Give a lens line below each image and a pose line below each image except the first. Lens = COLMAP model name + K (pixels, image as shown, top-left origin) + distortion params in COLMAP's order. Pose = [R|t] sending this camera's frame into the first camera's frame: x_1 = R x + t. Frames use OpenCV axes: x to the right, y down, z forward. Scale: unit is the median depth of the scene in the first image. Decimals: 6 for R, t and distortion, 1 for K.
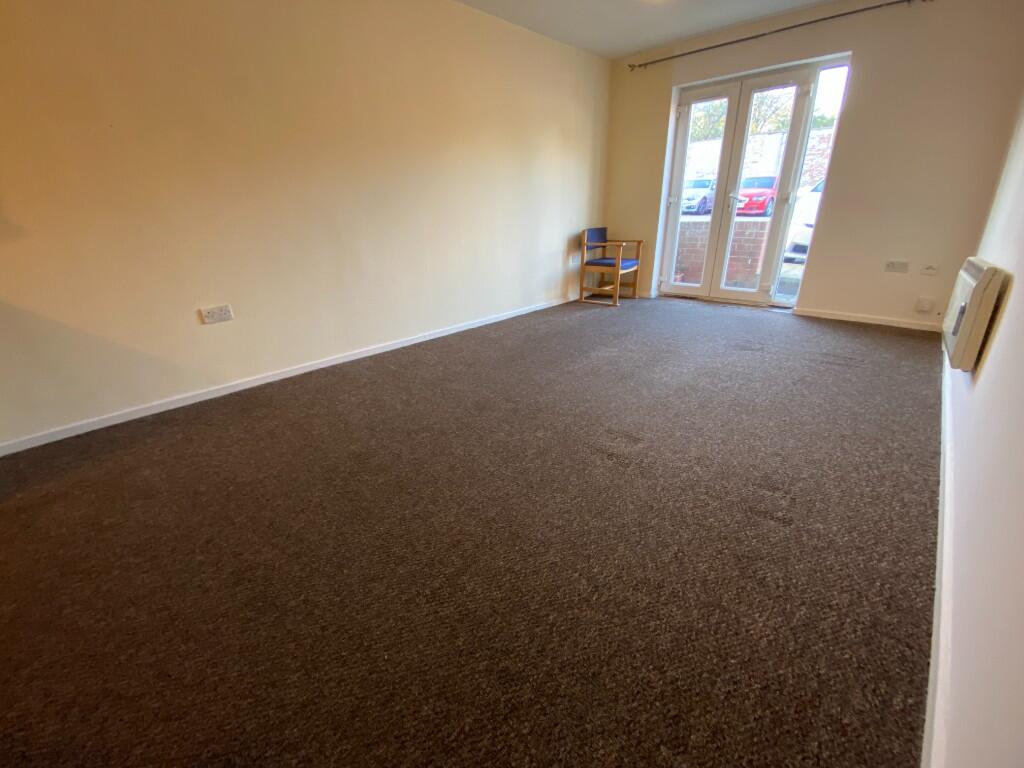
lens RADIAL K [[414.2, 0, 508.7], [0, 414.2, 387.4], [0, 0, 1]] dist [0.018841, -0.020037]
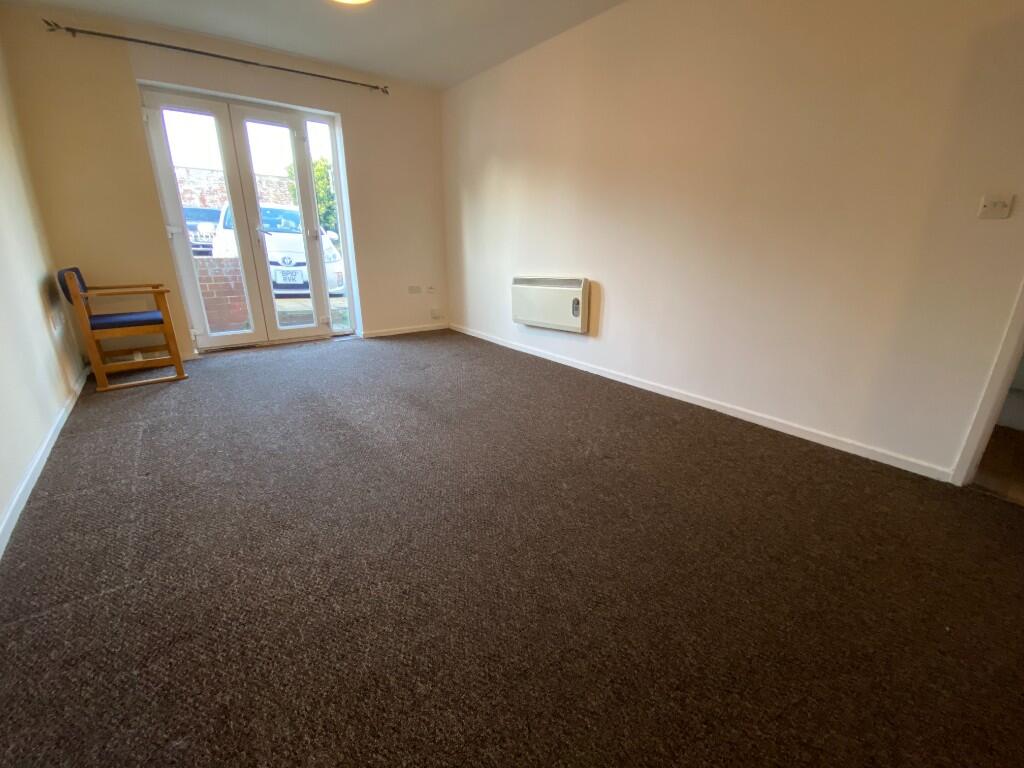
lens RADIAL K [[414.2, 0, 508.7], [0, 414.2, 387.4], [0, 0, 1]] dist [0.018841, -0.020037]
pose [[0.126640, -0.286783, 0.949588, -0.360785], [0.366441, 0.903106, 0.223875, -0.160200], [-0.921783, 0.319617, 0.219459, 0.425862]]
